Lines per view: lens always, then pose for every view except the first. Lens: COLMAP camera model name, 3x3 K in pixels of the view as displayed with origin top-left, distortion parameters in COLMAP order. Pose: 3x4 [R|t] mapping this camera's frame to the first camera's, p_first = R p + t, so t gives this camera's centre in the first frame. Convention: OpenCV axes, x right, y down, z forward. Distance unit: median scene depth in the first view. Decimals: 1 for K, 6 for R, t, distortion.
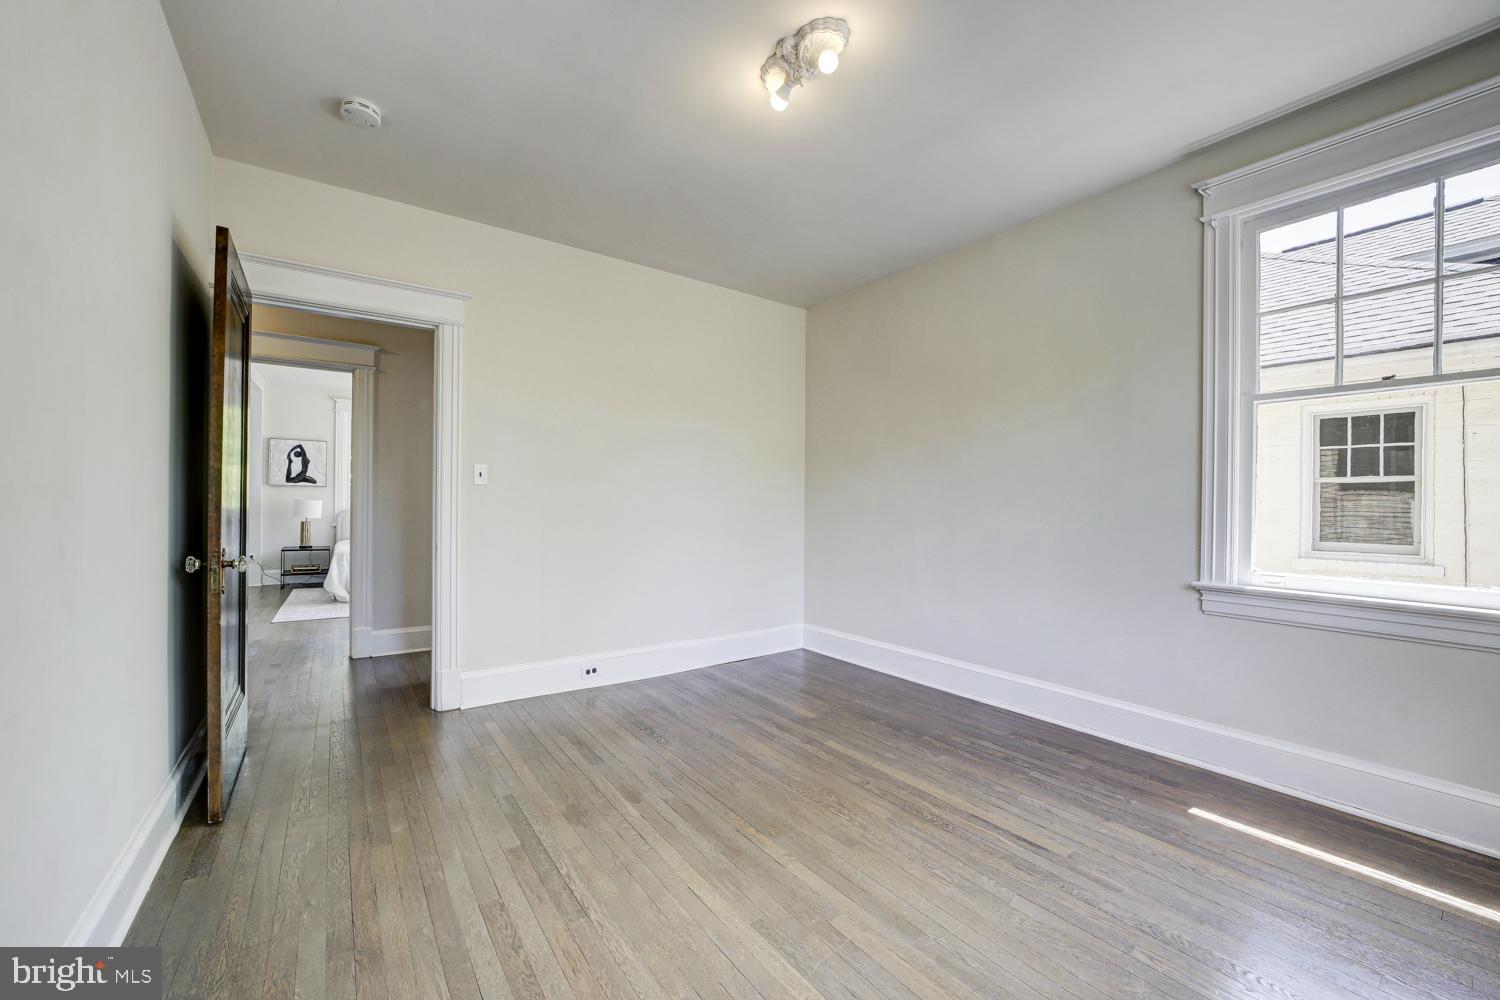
lens RADIAL K [[611.8, 0, 763.8], [0, 611.8, 506.8], [0, 0, 1]] dist [-0.004170, -0.000105]
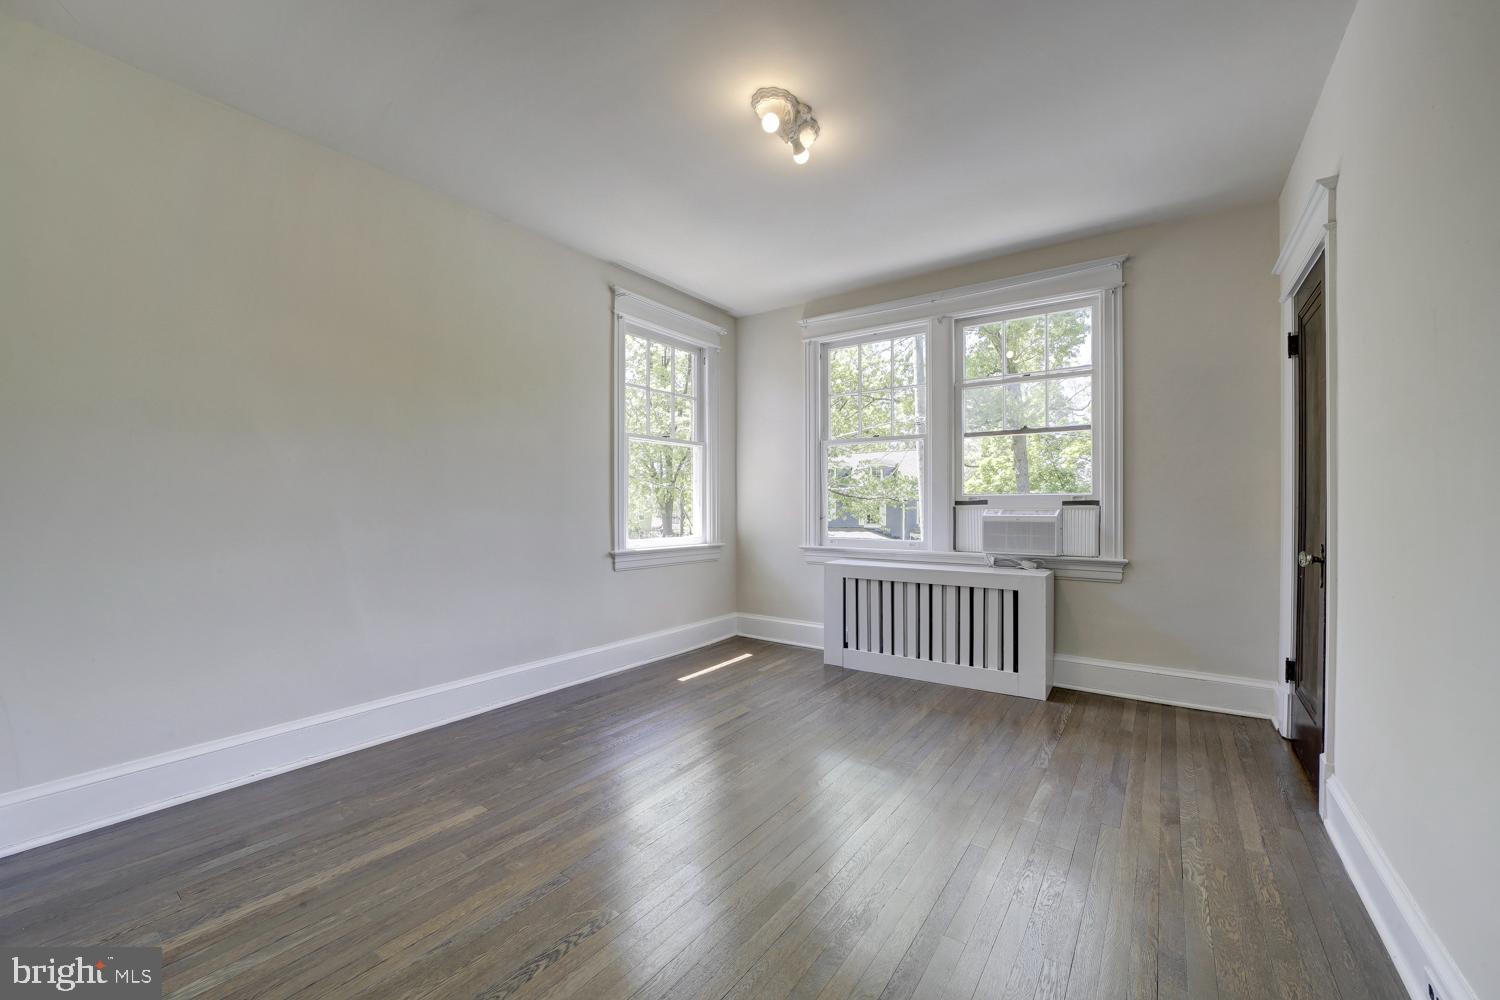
lens RADIAL K [[611.8, 0, 763.7], [0, 611.8, 503.0], [0, 0, 1]] dist [-0.004170, -0.000105]
pose [[-0.355423, -0.006757, 0.934681, -0.840922], [-0.008037, 0.999959, 0.004172, -0.005078], [-0.934671, -0.006029, -0.355463, 1.203193]]
